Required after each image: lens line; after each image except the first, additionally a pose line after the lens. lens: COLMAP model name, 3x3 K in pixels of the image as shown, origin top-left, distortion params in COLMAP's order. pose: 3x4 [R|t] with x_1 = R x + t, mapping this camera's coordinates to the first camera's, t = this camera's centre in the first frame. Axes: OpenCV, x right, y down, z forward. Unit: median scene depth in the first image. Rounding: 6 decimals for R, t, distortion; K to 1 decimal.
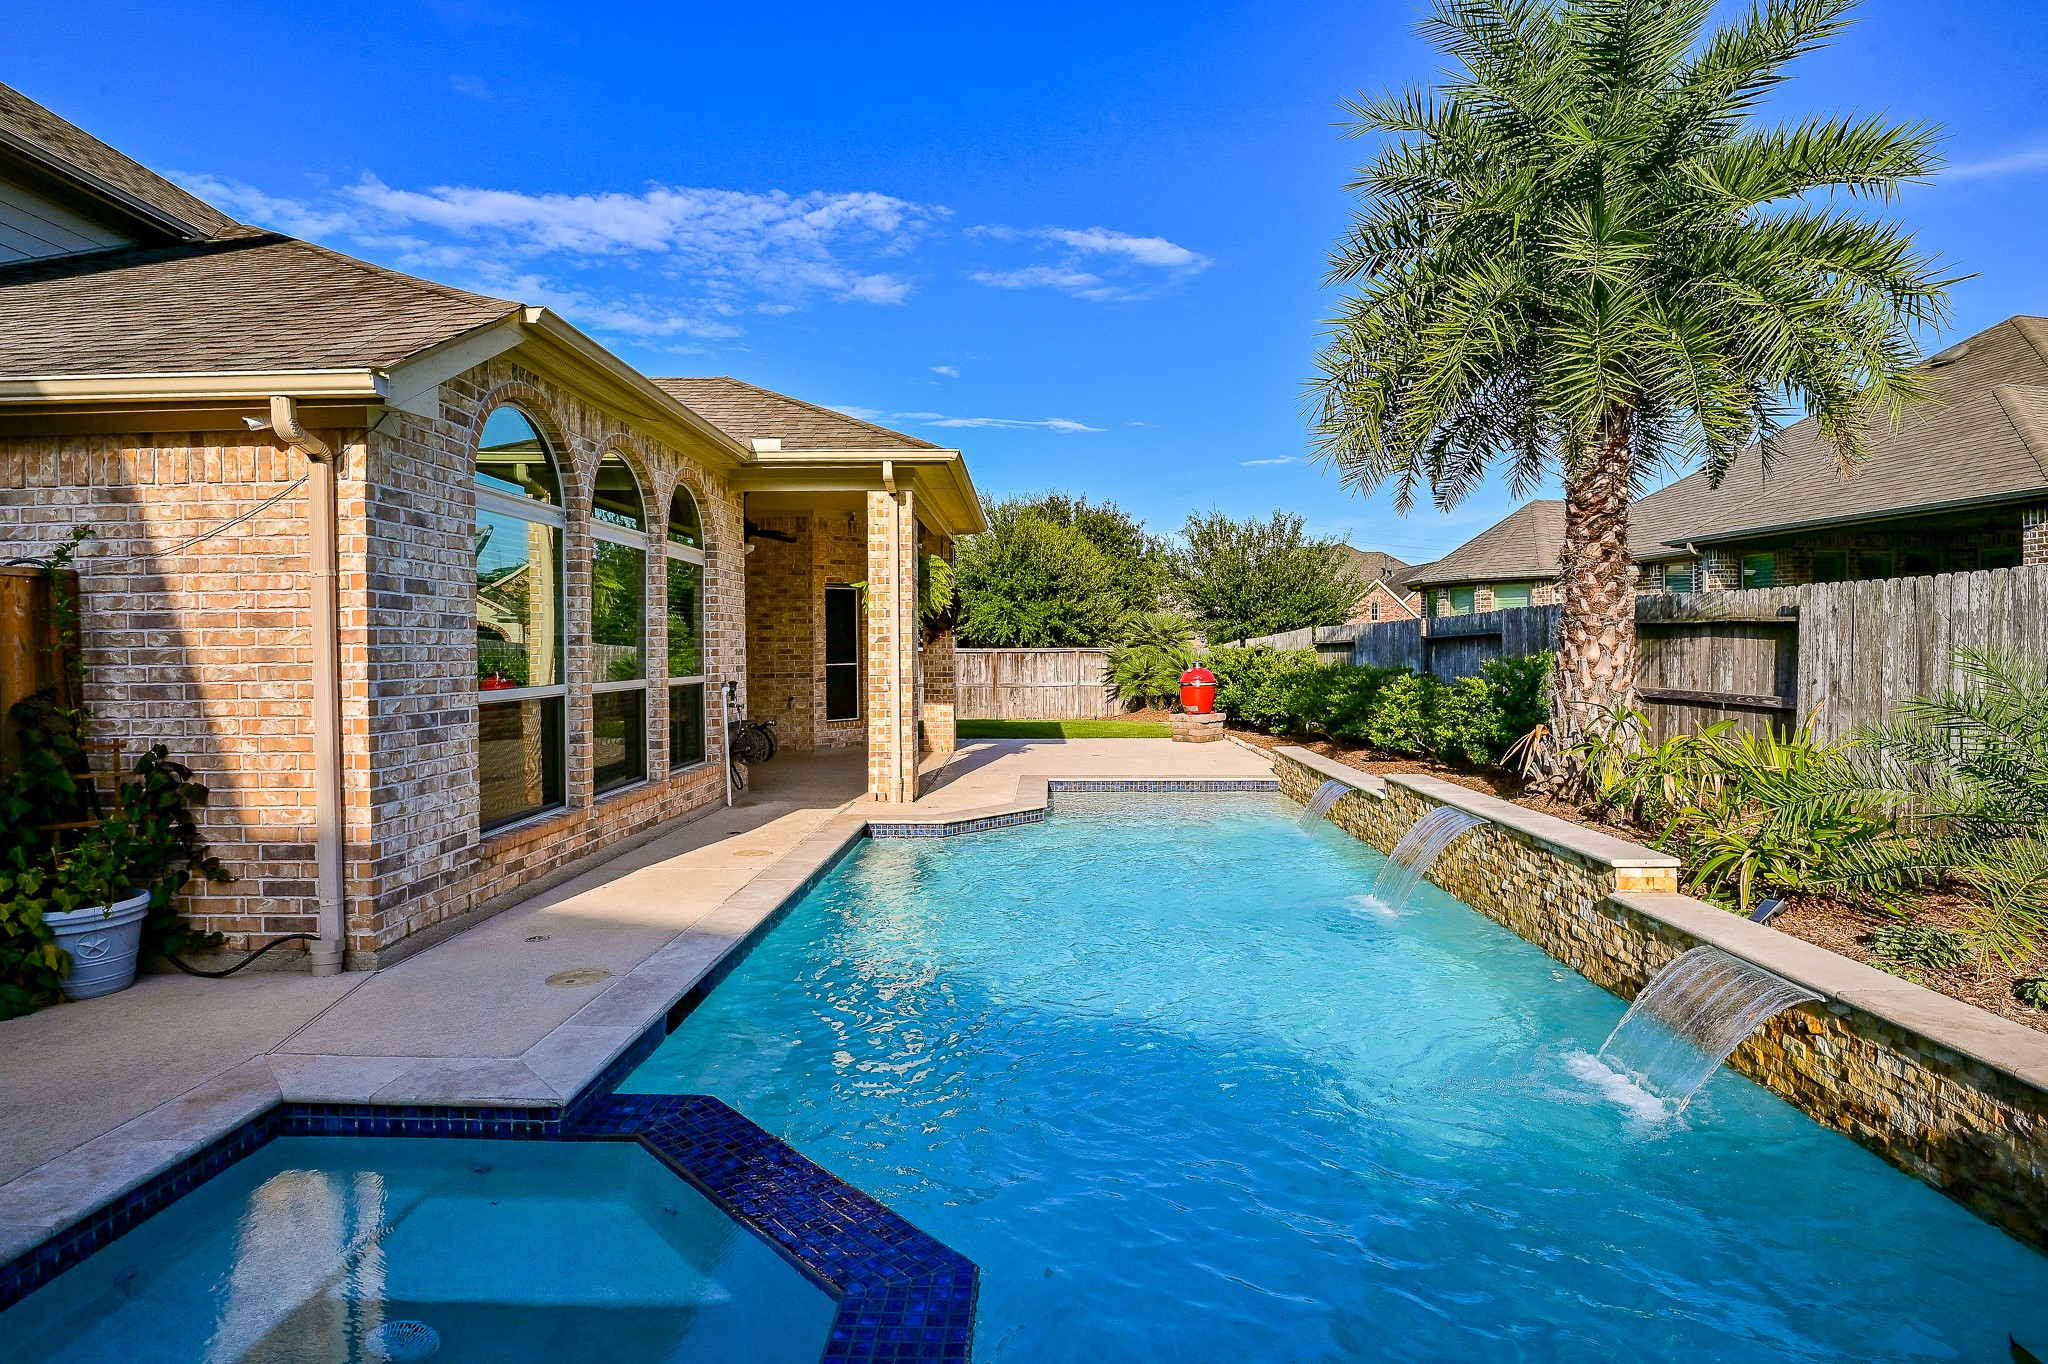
lens RADIAL K [[1007.2, 0, 1019.4], [0, 1007.2, 674.0], [0, 0, 1]] dist [-0.029175, -0.000472]
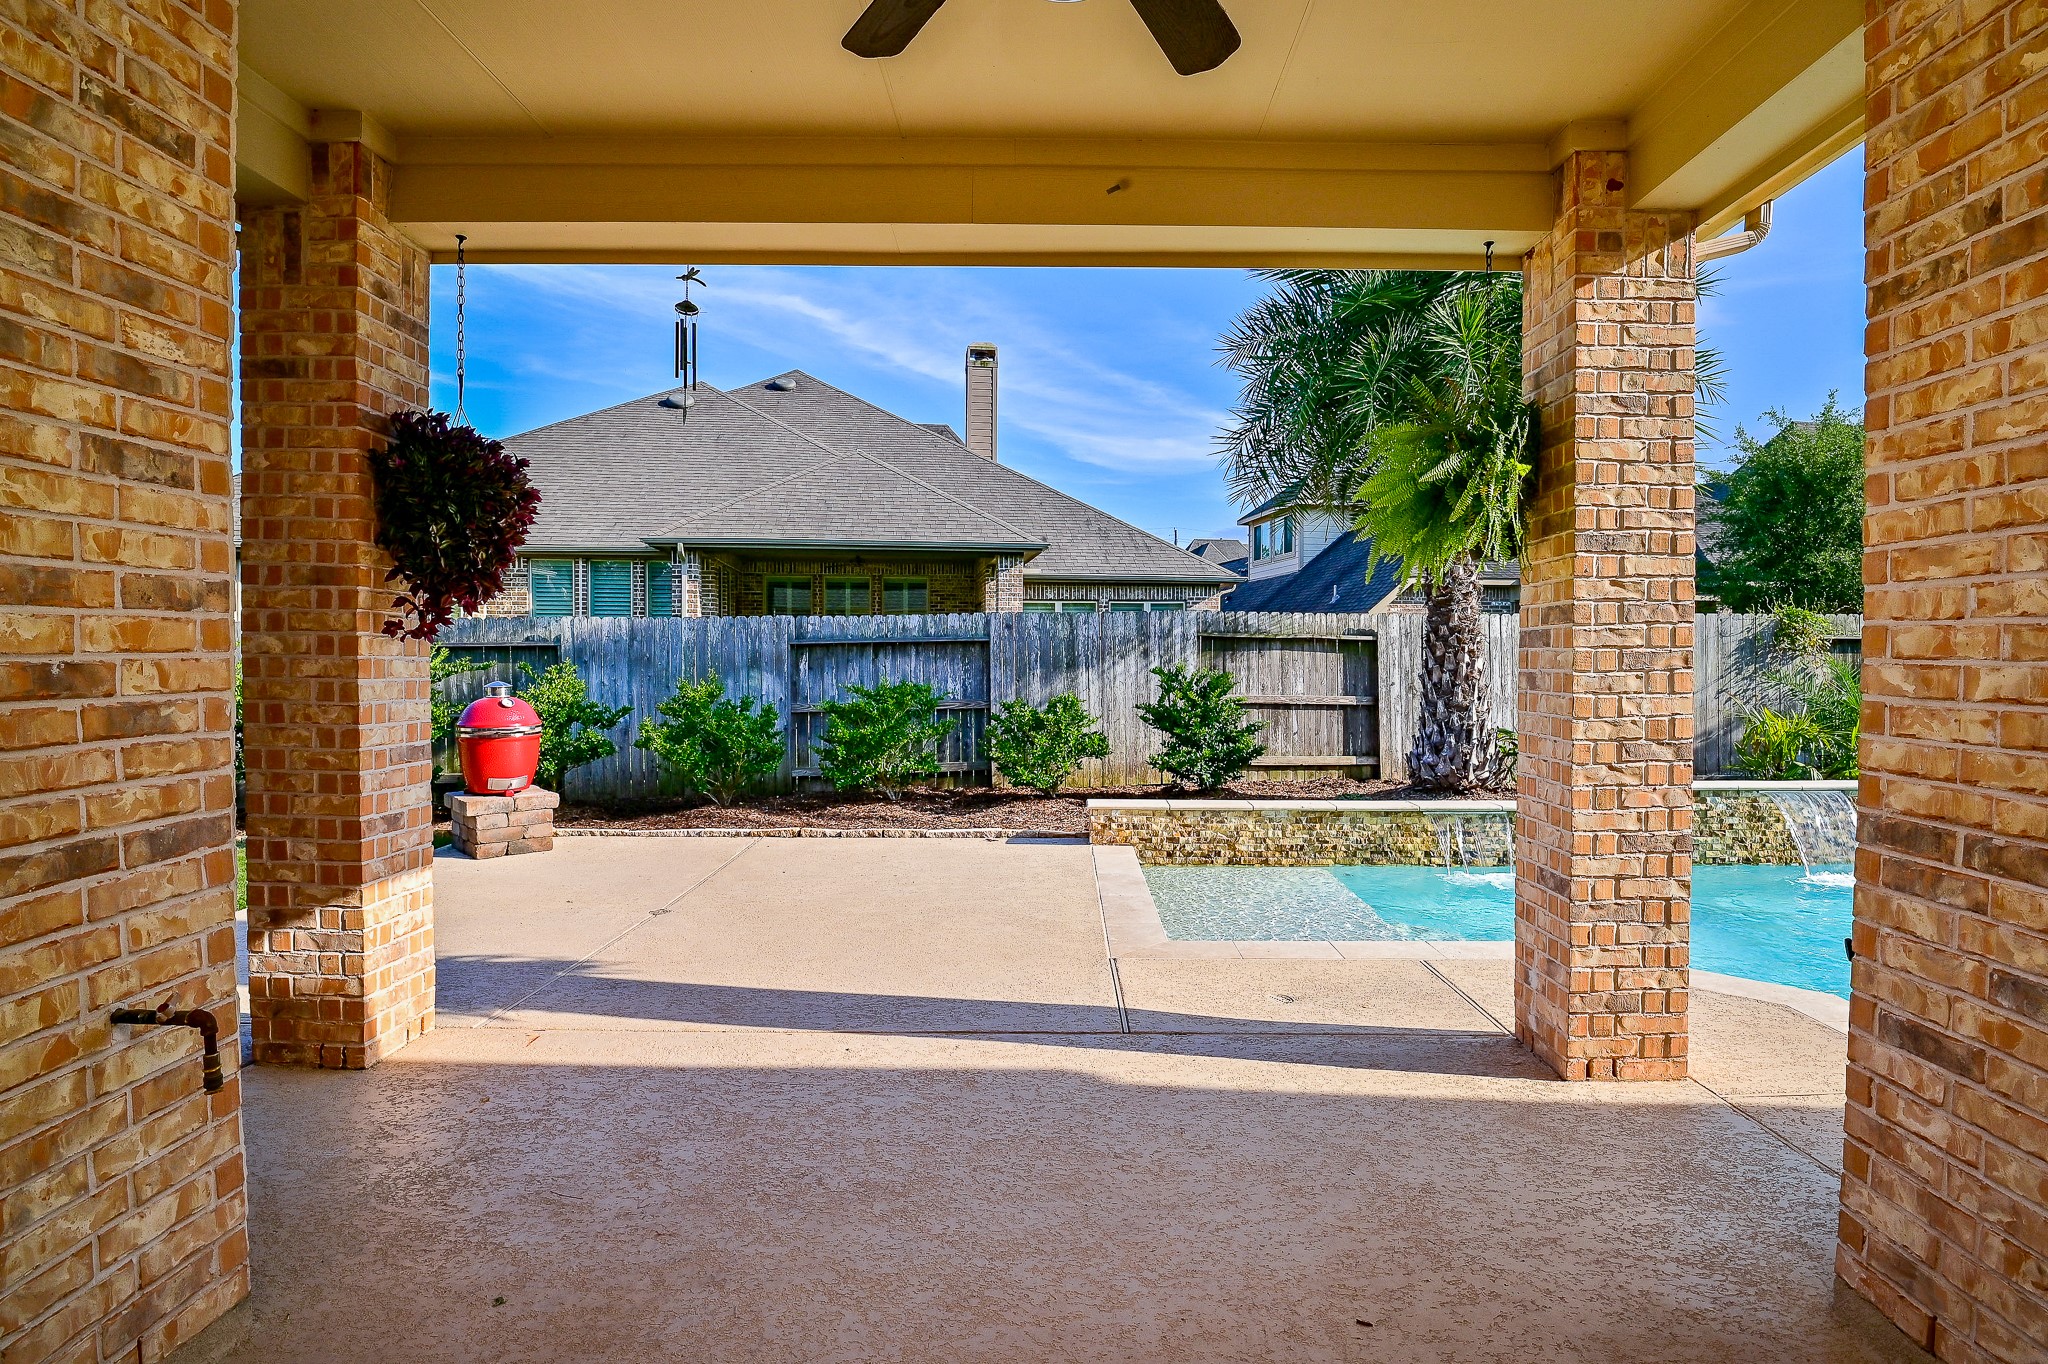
lens RADIAL K [[1007.2, 0, 1030.4], [0, 1007.2, 670.7], [0, 0, 1]] dist [-0.029175, -0.000472]
pose [[0.004290, -0.011559, 0.999924, -0.975090], [0.021394, 0.999705, 0.011465, -0.060292], [-0.999762, 0.021343, 0.004536, 2.385878]]
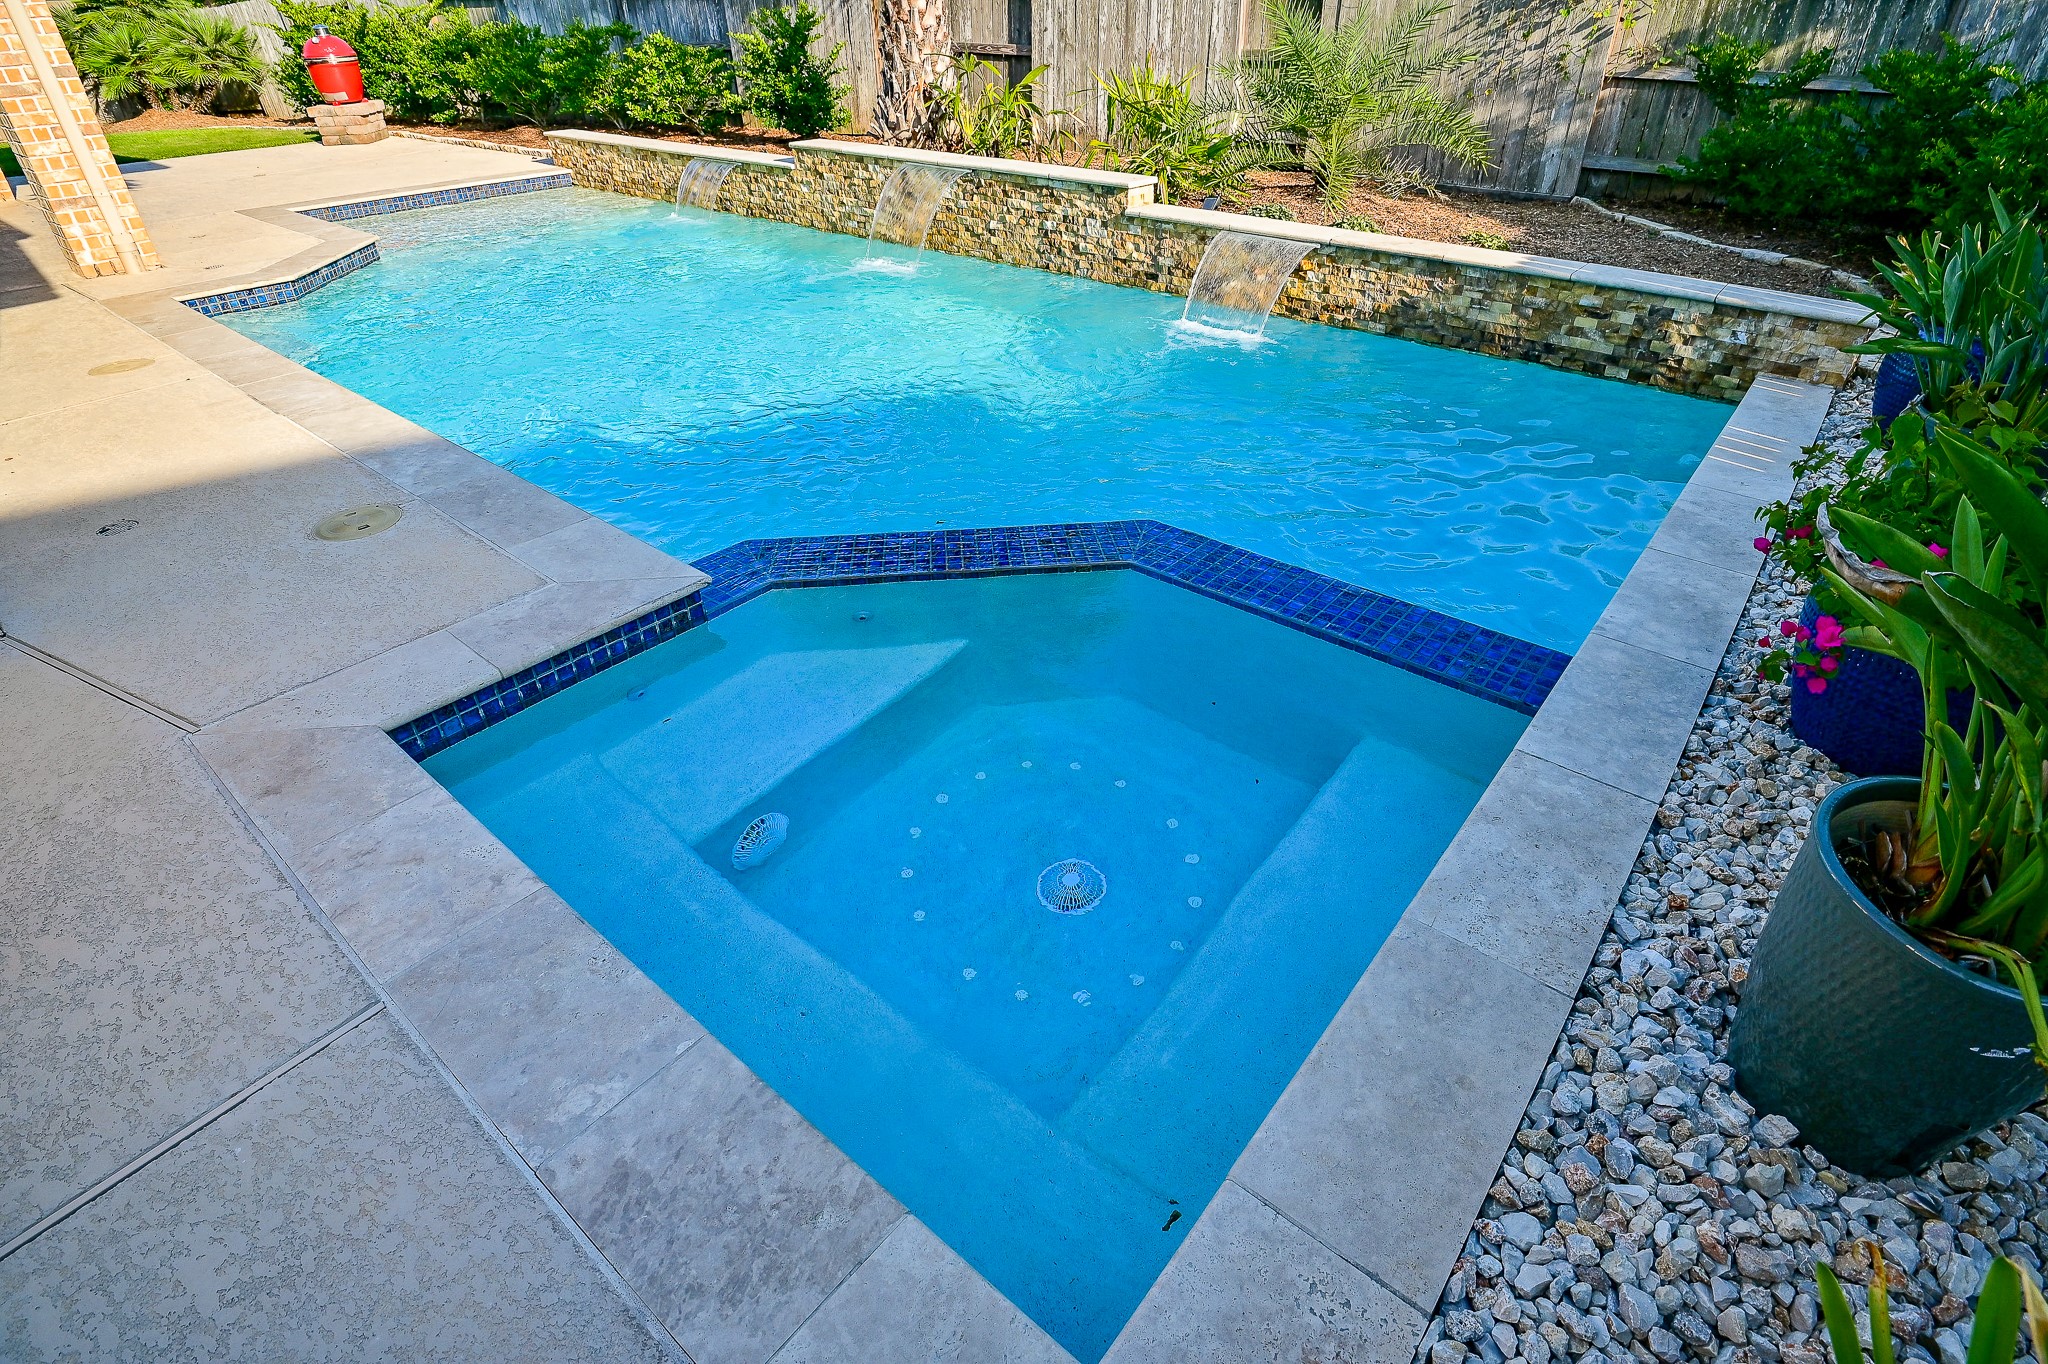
lens RADIAL K [[1007.2, 0, 1020.2], [0, 1007.2, 661.7], [0, 0, 1]] dist [-0.029175, -0.000472]
pose [[0.627497, -0.429362, 0.649535, -0.571132], [0.015417, 0.840902, 0.540967, -0.001556], [-0.778467, -0.329442, 0.534283, 0.160606]]
